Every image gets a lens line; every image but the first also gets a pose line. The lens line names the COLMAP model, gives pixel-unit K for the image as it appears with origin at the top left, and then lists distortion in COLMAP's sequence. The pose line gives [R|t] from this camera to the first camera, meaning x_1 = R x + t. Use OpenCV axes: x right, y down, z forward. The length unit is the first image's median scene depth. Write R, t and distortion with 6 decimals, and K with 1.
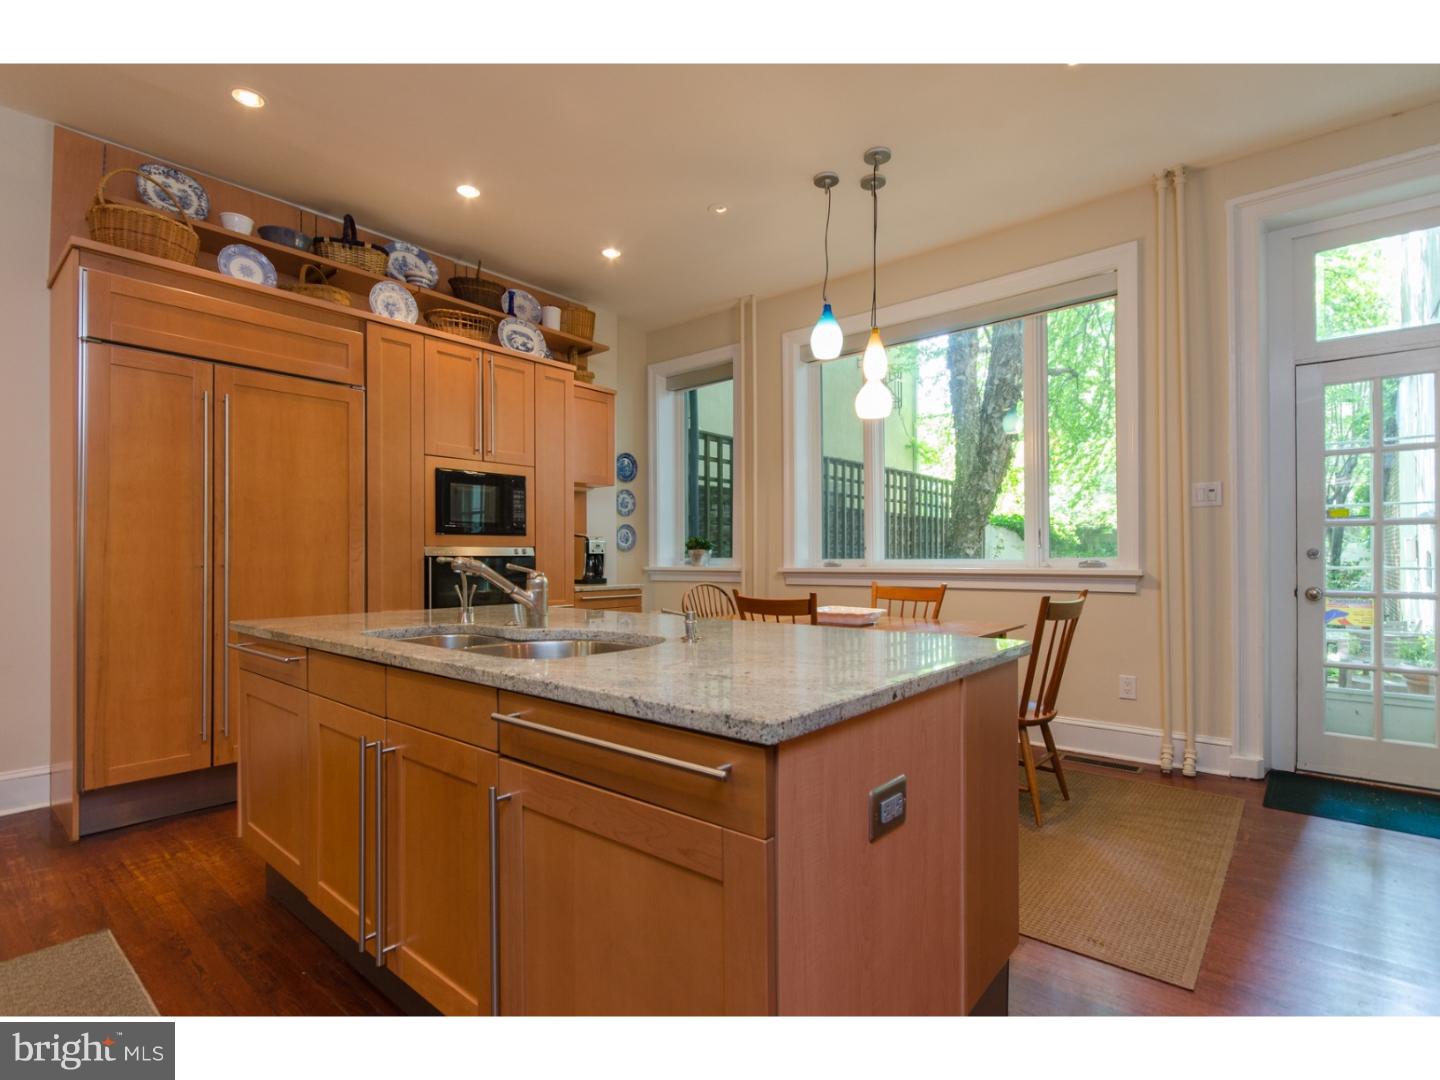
lens RADIAL K [[698.2, 0, 717.9], [0, 698.2, 547.3], [0, 0, 1]] dist [-0.000520, -0.000131]
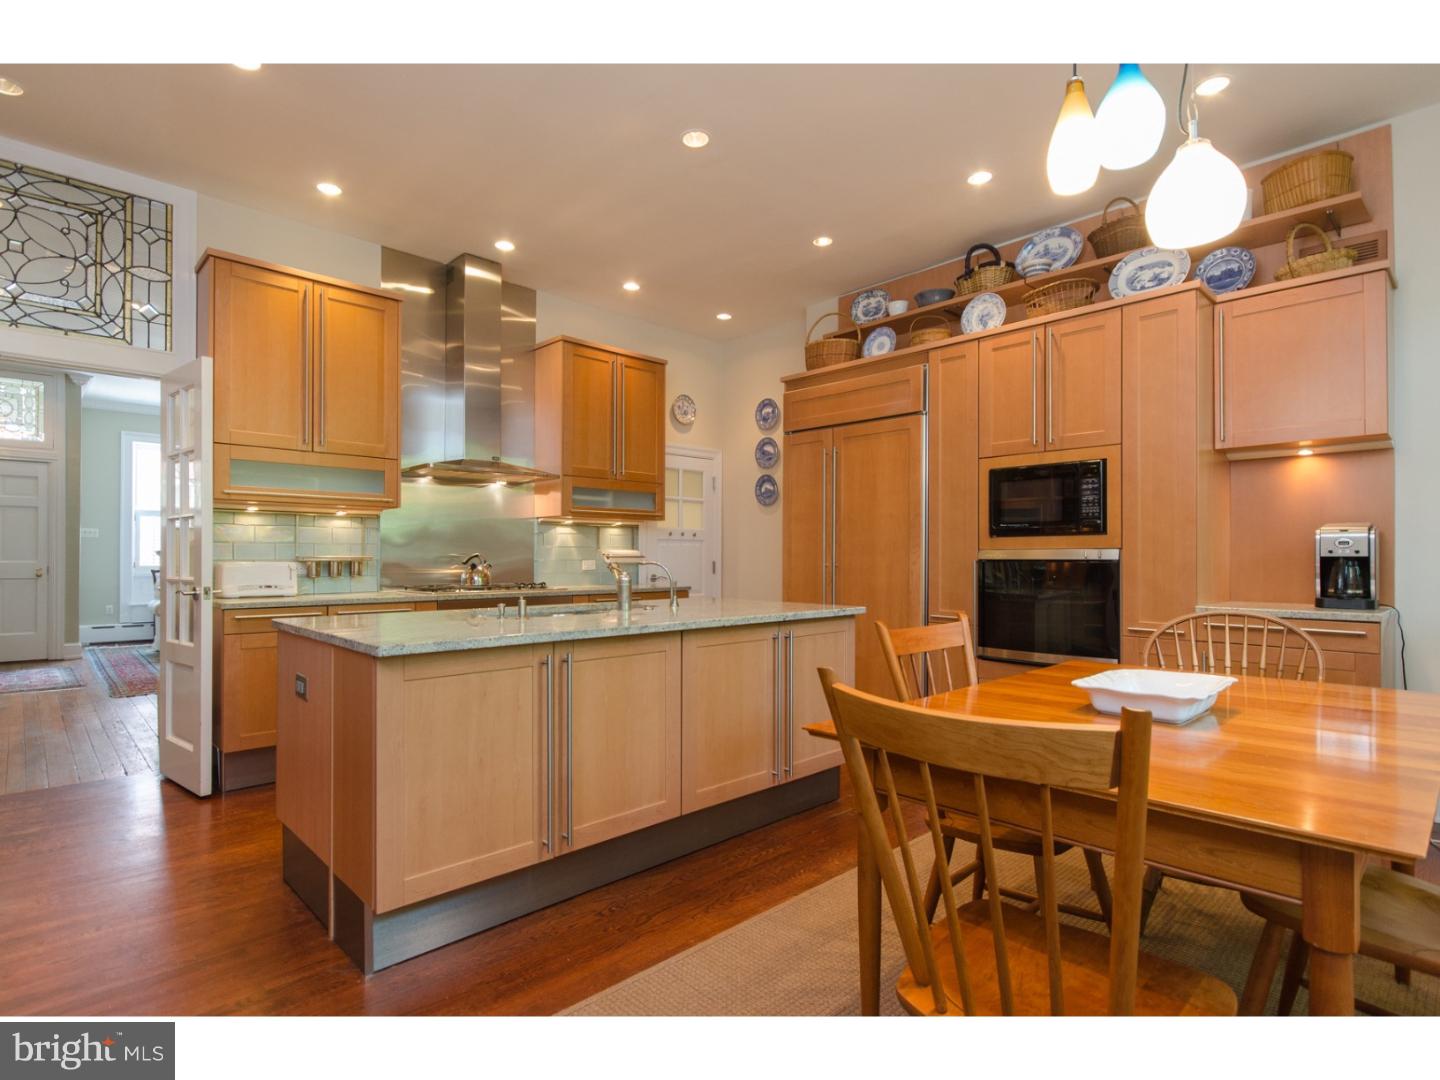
lens RADIAL K [[734.5, 0, 715.0], [0, 734.5, 552.3], [0, 0, 1]] dist [0.006006, -0.000593]
pose [[-0.102959, -0.007314, -0.994659, 0.643735], [0.013451, 0.999871, -0.008745, 0.005672], [0.994595, -0.014280, -0.102847, 0.701946]]
